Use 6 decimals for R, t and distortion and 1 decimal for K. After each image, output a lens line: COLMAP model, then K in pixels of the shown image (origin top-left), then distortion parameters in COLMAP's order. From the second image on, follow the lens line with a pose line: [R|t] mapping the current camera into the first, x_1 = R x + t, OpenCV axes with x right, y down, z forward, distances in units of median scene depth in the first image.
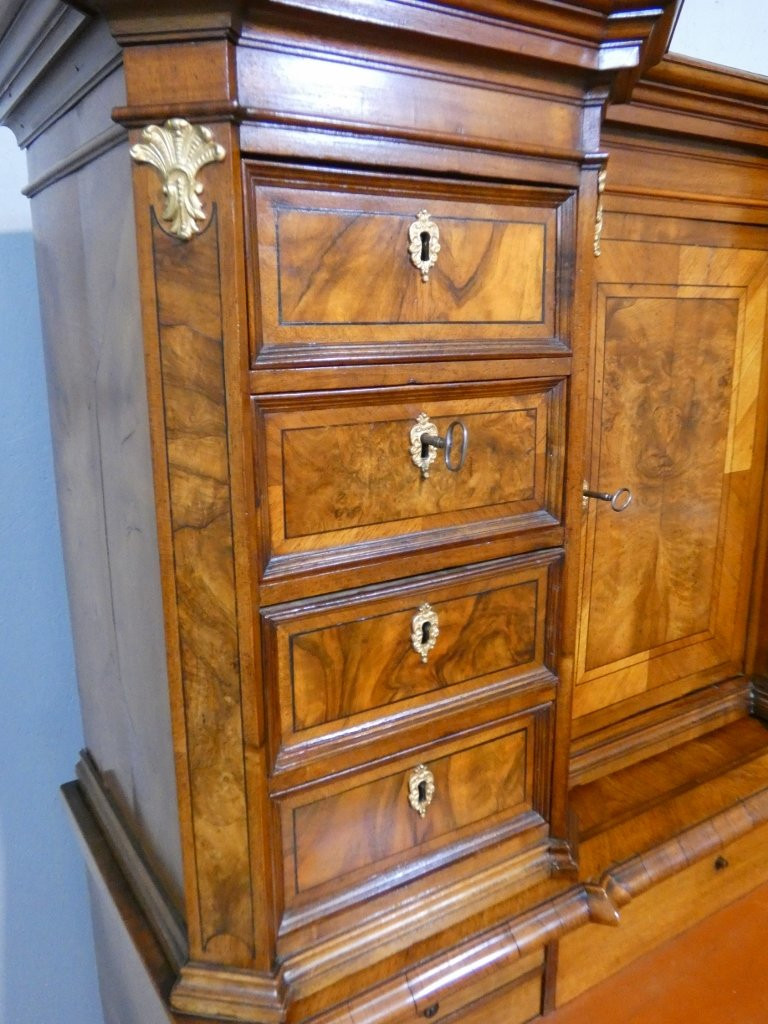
lens RADIAL K [[834.3, 0, 387.1], [0, 834.3, 515.3], [0, 0, 1]] dist [-0.036809, 0.013046]
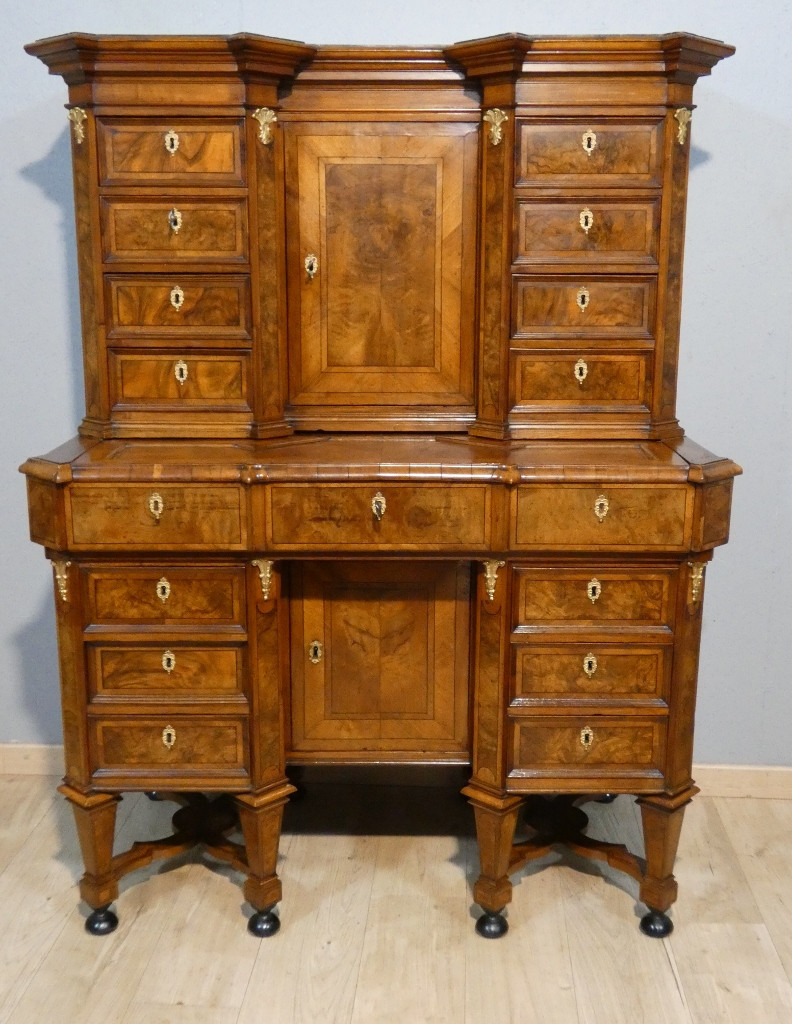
lens RADIAL K [[1228.8, 0, 418.4], [0, 1228.8, 509.1], [0, 0, 1]] dist [-0.010356, 0.000000]
pose [[0.848967, 0.126294, -0.513133, 2.587538], [-0.134078, 0.990726, 0.022013, 0.580102], [0.511154, 0.050111, 0.858027, -1.720171]]
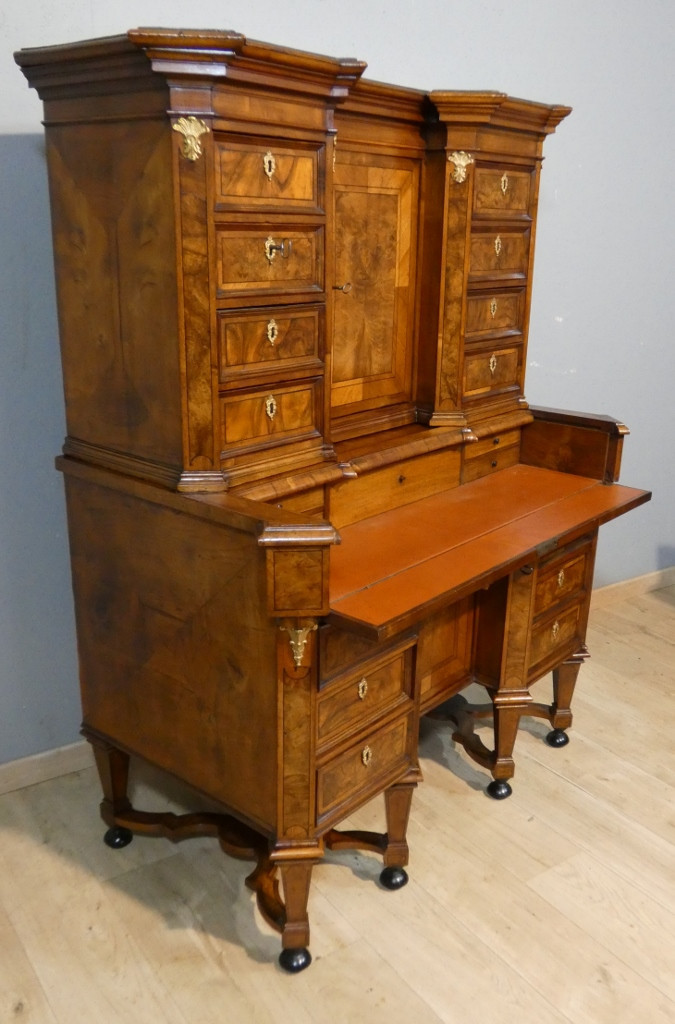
lens RADIAL K [[915.8, 0, 379.7], [0, 915.8, 523.5], [0, 0, 1]] dist [-0.028277, -0.012223]
pose [[0.944328, -0.073396, 0.320713, -0.536468], [0.045582, 0.994585, 0.093397, 0.450367], [-0.325832, -0.073578, 0.942560, -1.580485]]
